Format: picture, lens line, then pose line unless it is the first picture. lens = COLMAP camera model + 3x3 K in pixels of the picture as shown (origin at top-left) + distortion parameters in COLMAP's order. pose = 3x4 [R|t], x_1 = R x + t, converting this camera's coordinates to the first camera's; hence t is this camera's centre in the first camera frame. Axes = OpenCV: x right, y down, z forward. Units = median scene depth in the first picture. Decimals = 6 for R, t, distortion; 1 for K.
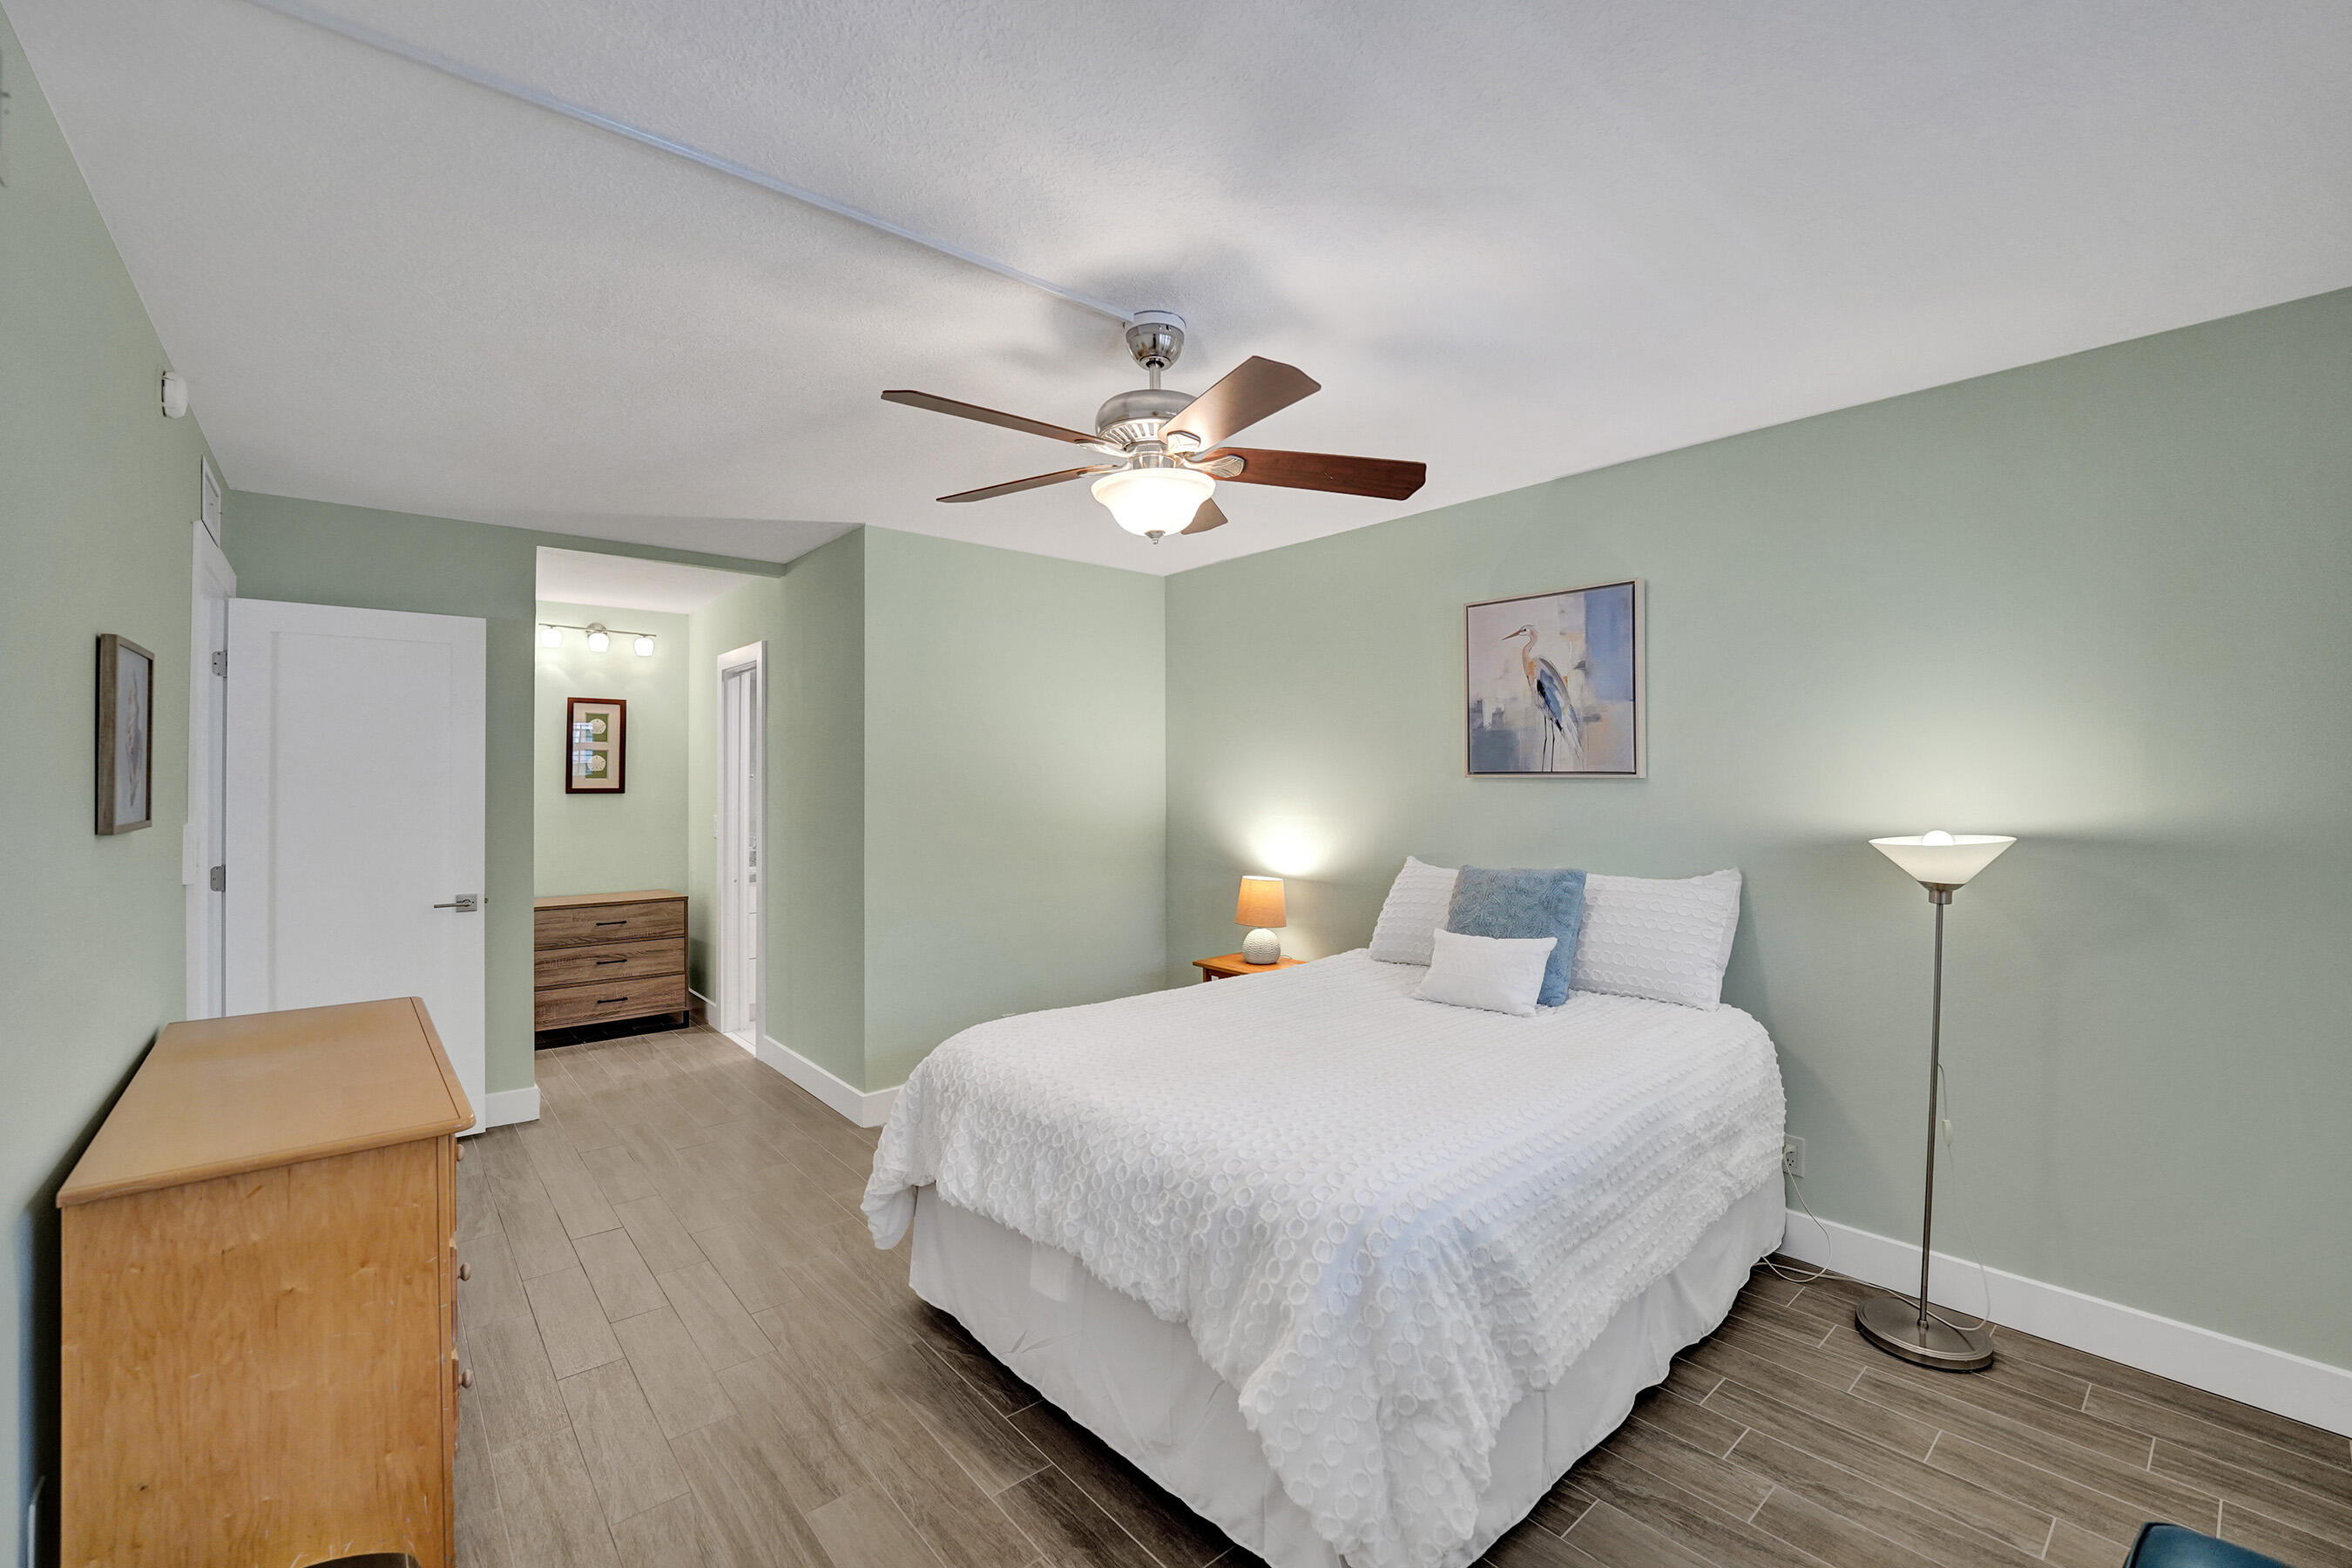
lens RADIAL K [[978.4, 0, 1168.7], [0, 978.4, 778.4], [0, 0, 1]] dist [-0.021249, 0.000313]
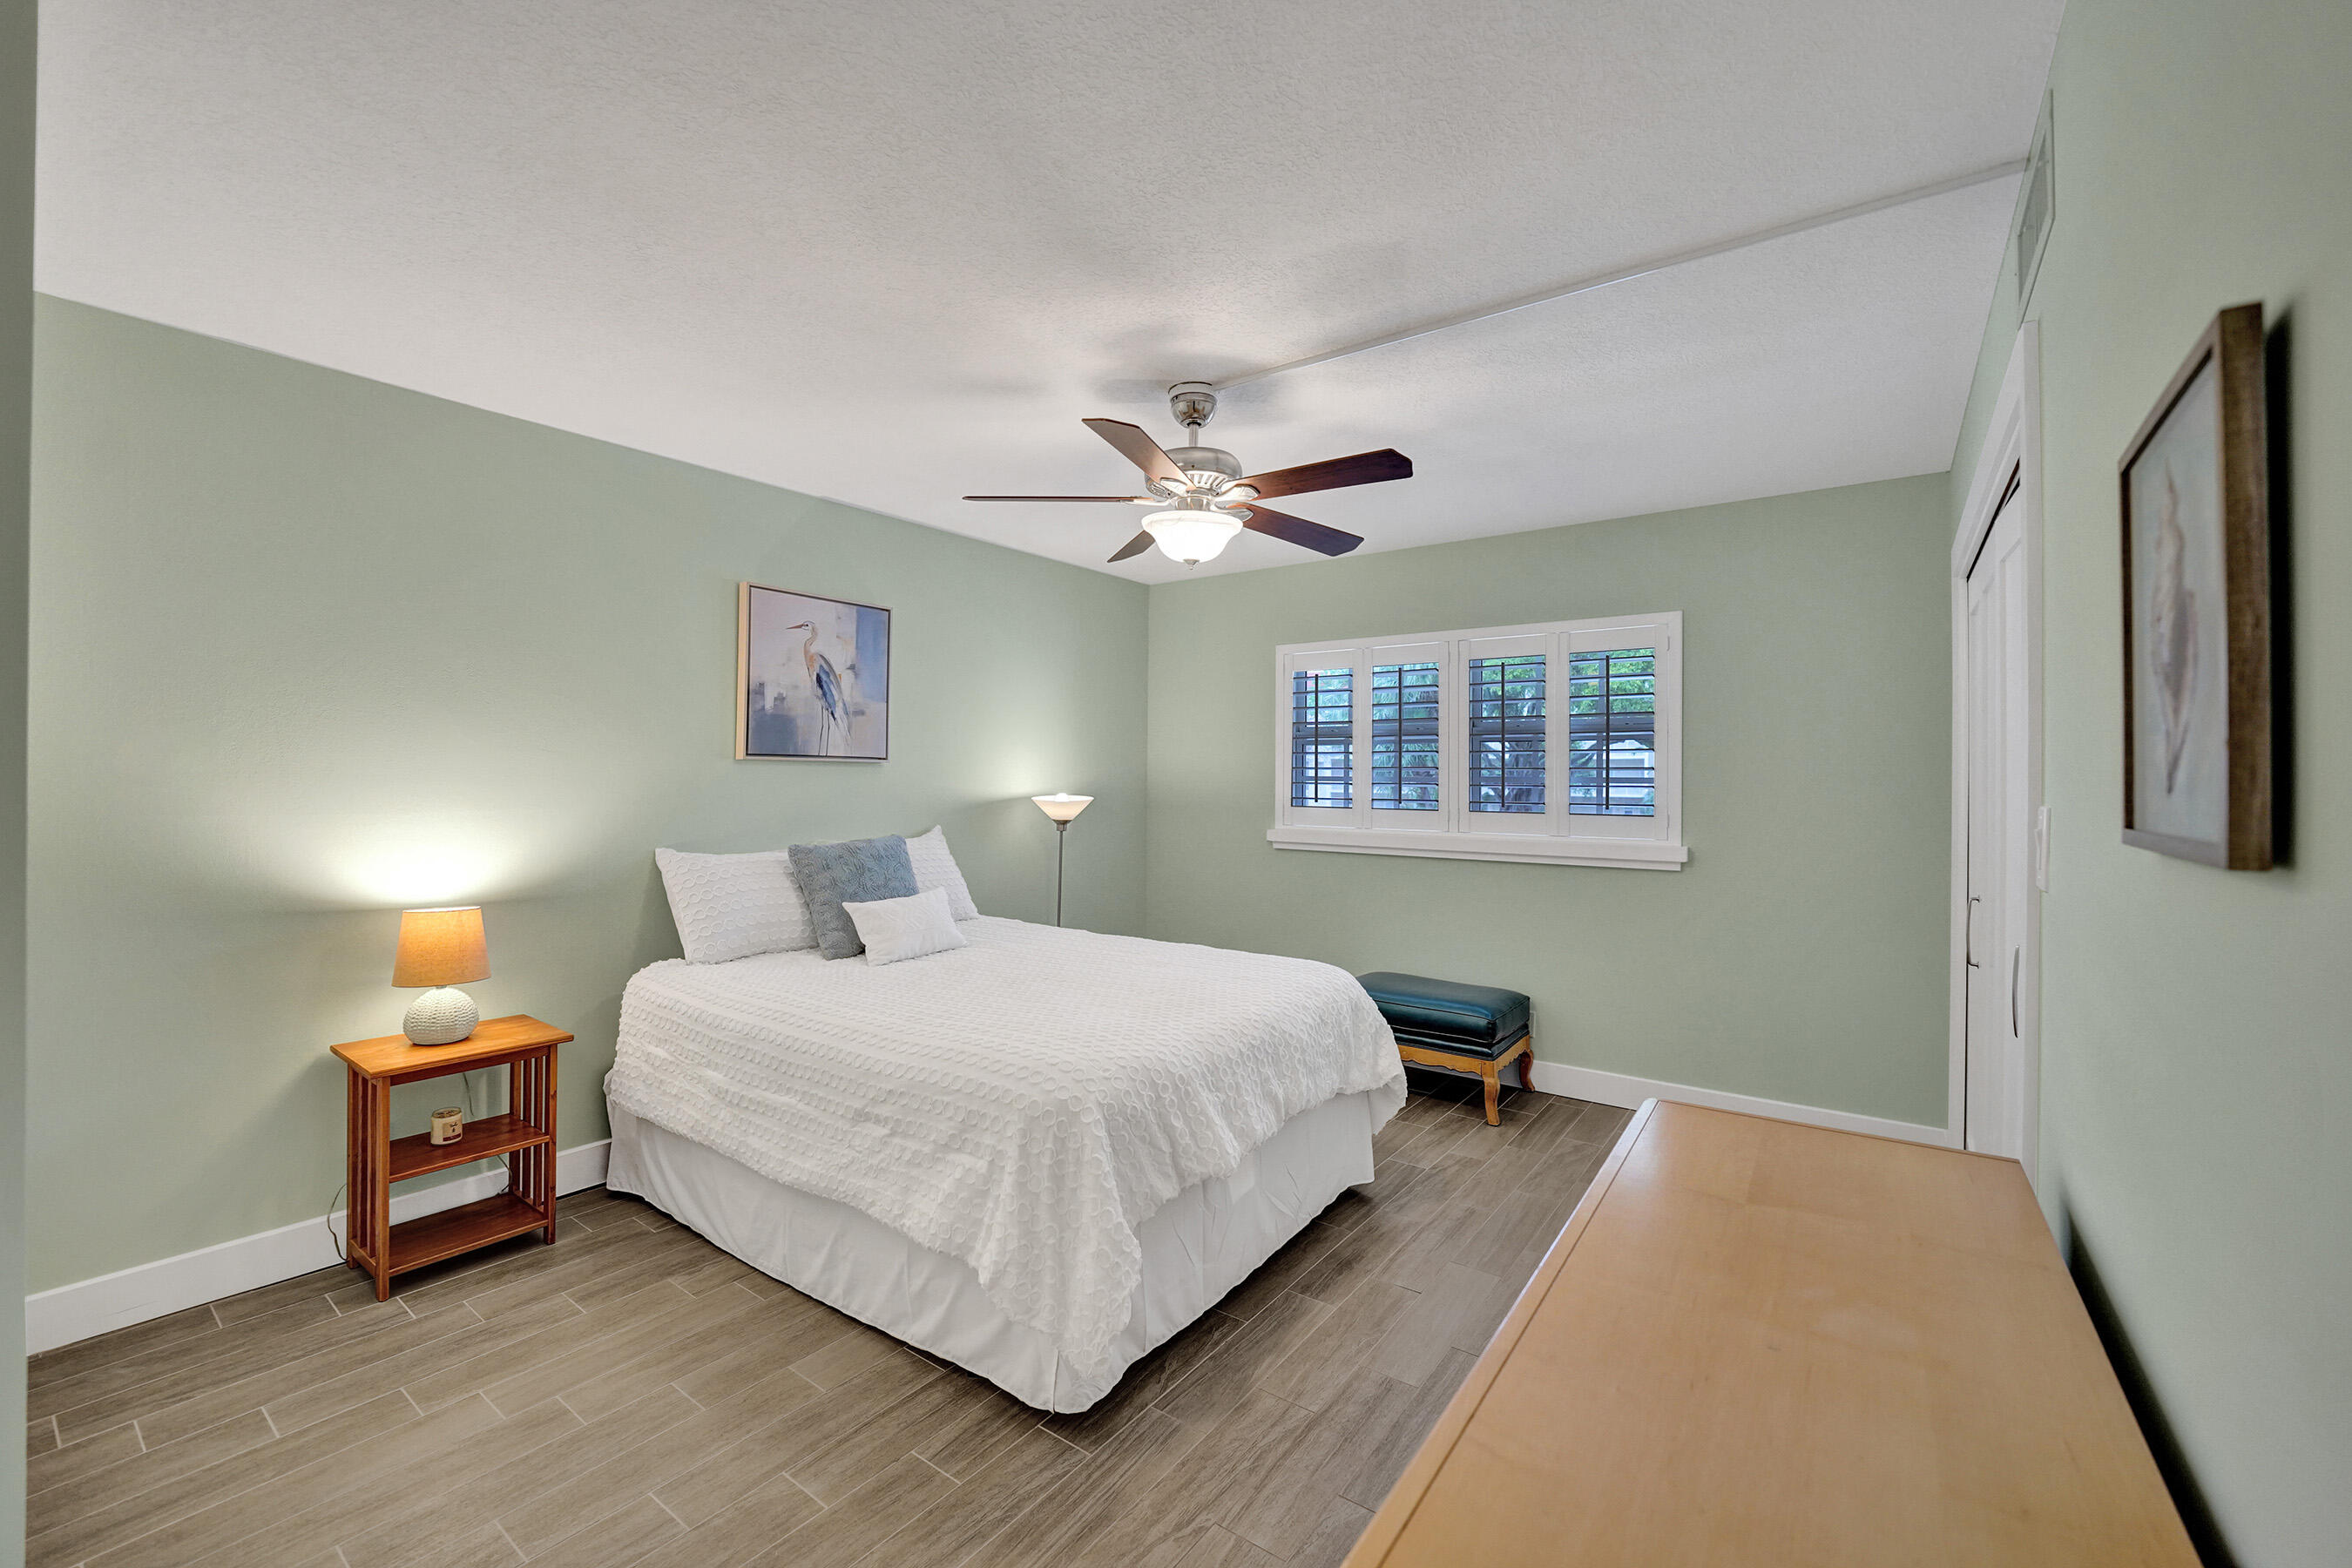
lens RADIAL K [[978.4, 0, 1170.5], [0, 978.4, 777.0], [0, 0, 1]] dist [-0.021249, 0.000313]
pose [[-0.236661, 0.000831, 0.971592, -0.817543], [-0.005706, 0.999981, -0.002246, 0.018448], [-0.971576, -0.006076, -0.236652, 0.890750]]
